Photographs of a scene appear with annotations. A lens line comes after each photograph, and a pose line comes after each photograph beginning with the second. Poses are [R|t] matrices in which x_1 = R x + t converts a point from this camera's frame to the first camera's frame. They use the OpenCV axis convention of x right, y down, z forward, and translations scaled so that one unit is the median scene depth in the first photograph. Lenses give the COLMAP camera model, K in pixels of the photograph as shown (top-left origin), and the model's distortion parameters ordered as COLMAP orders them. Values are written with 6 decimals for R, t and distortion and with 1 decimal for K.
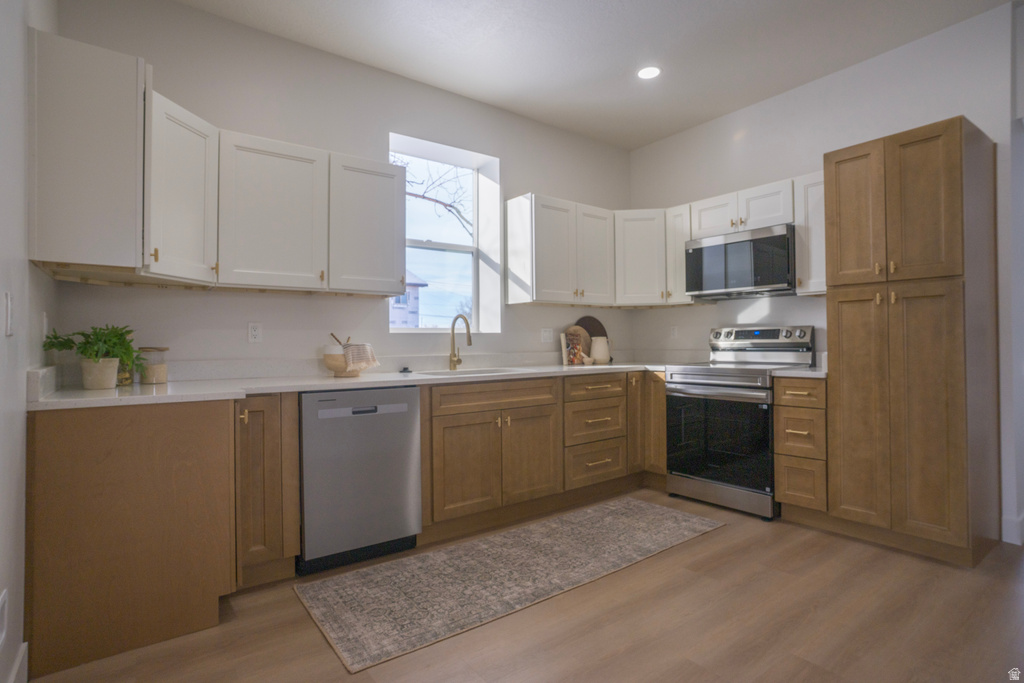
lens RADIAL K [[517.5, 0, 497.5], [0, 517.5, 344.0], [0, 0, 1]] dist [0.001798, 0.001153]
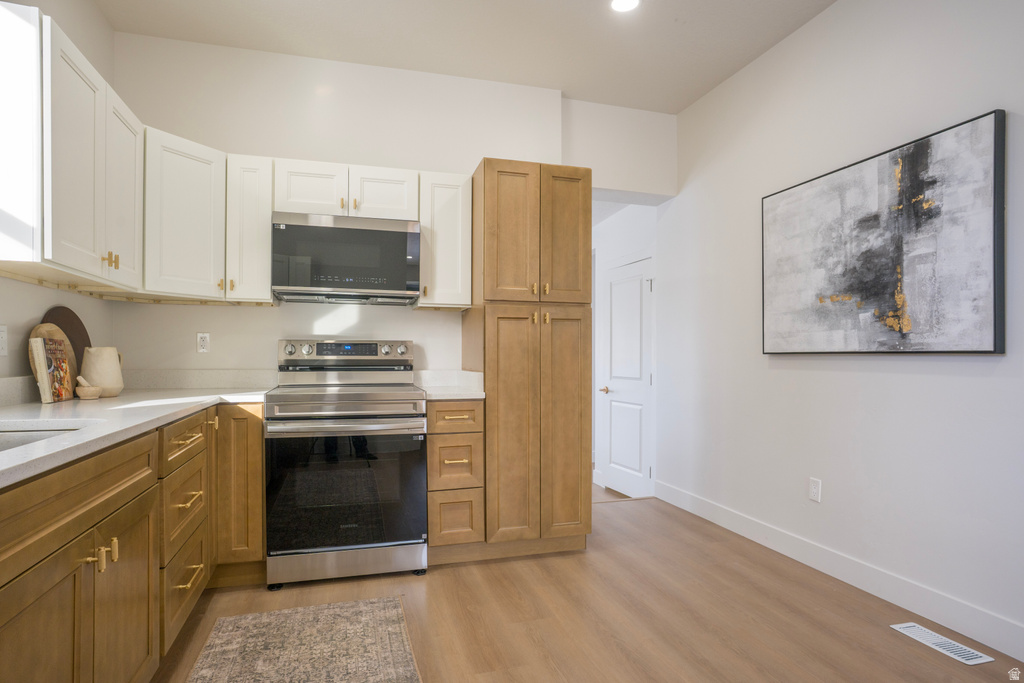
lens RADIAL K [[568.8, 0, 508.7], [0, 568.8, 363.6], [0, 0, 1]] dist [-0.035072, 0.001084]
pose [[0.336133, -0.000884, 0.941814, -0.289786], [-0.003839, 0.999990, 0.002309, 0.000793], [-0.941807, -0.004391, 0.336126, 0.565510]]
